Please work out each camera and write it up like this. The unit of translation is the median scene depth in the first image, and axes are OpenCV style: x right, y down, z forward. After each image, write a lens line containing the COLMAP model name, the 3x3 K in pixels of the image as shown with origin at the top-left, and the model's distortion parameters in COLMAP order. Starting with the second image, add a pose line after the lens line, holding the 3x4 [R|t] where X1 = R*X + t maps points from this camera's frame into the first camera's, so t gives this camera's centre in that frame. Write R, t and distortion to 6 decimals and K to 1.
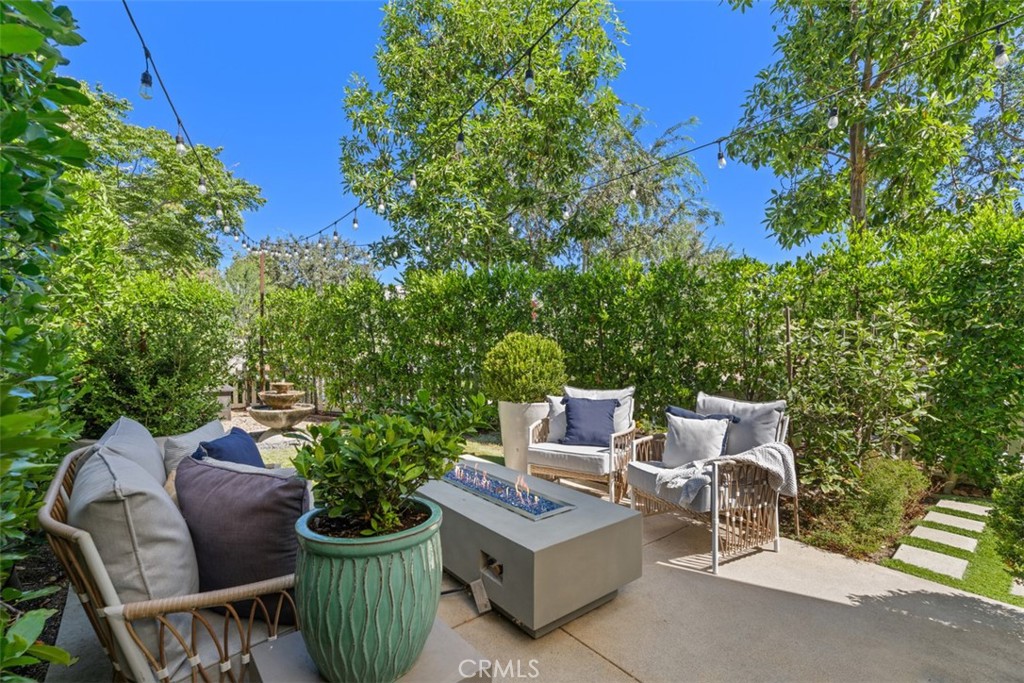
lens RADIAL K [[459.4, 0, 517.7], [0, 459.4, 362.8], [0, 0, 1]] dist [0.005538, 0.000250]
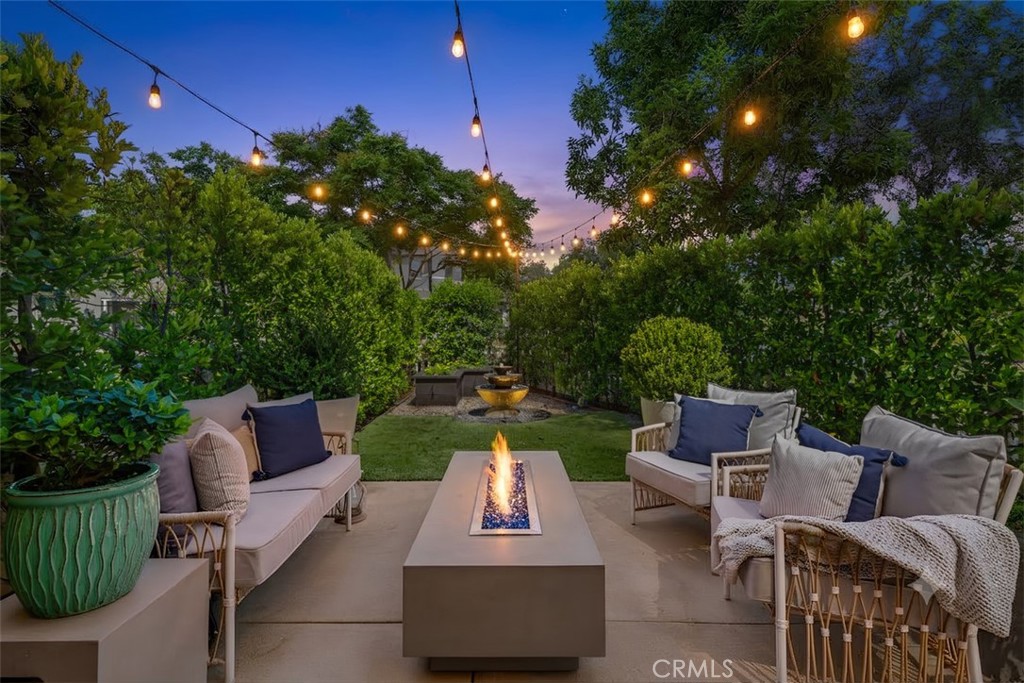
lens RADIAL K [[459.4, 0, 506.2], [0, 459.4, 339.0], [0, 0, 1]] dist [0.005538, 0.000250]
pose [[0.775460, -0.000202, -0.631397, 0.195370], [-0.014521, 0.999730, -0.018154, -0.002856], [0.631230, 0.023246, 0.775248, 0.110943]]
